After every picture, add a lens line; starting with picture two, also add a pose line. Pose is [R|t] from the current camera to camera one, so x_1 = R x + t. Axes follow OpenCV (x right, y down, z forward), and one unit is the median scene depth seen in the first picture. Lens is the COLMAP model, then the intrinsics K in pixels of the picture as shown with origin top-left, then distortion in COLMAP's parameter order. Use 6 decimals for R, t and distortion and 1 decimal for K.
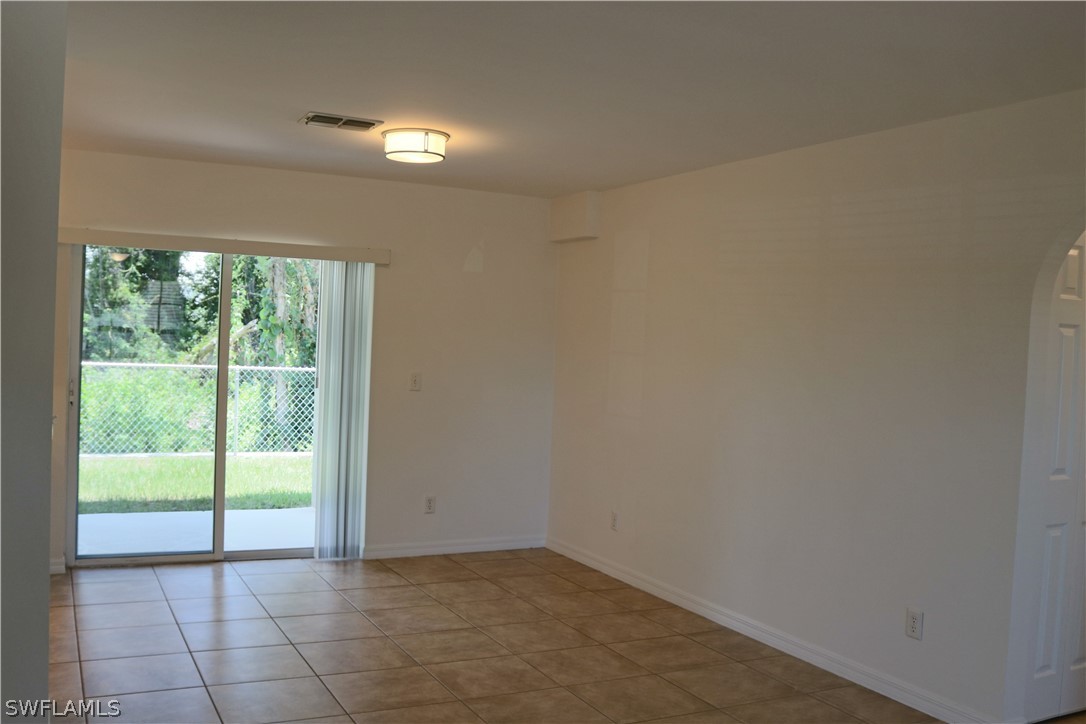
lens RADIAL K [[1019.7, 0, 539.5], [0, 1019.7, 340.8], [0, 0, 1]] dist [-0.185095, 0.196644]
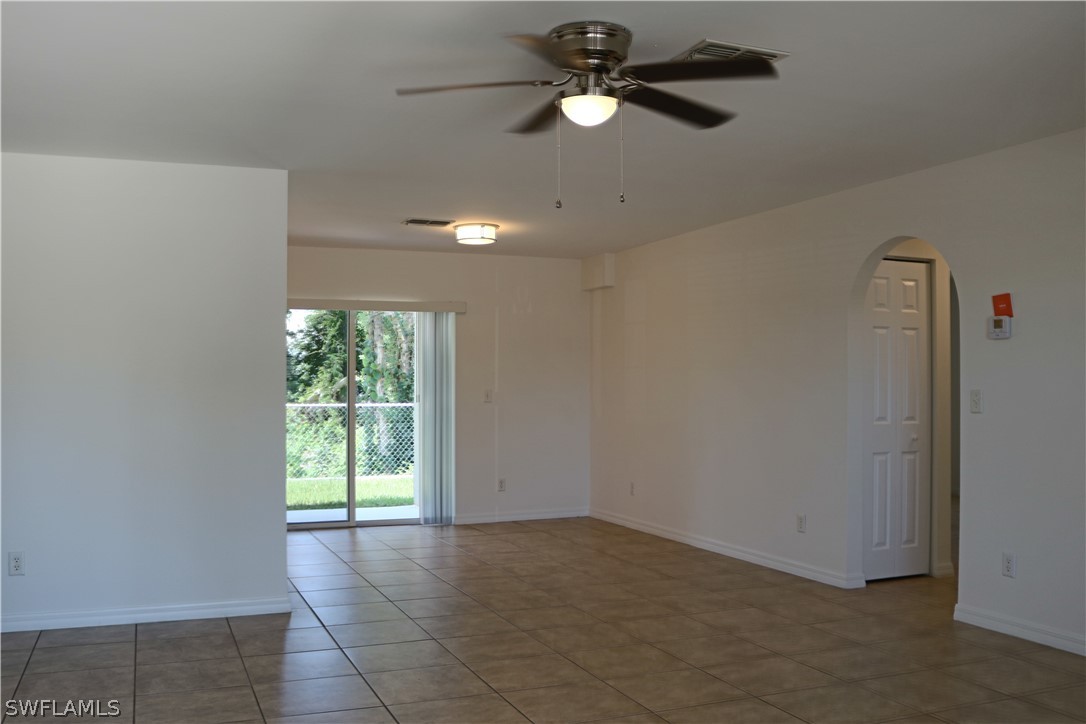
lens RADIAL K [[1000.7, 0, 543.0], [0, 1000.7, 362.0], [0, 0, 1]] dist [-0.176584, 0.170397]
pose [[0.995807, -0.043293, -0.080586, 0.052808], [0.041189, 0.998770, -0.027592, 0.028087], [0.081681, 0.024157, 0.996366, -0.287888]]
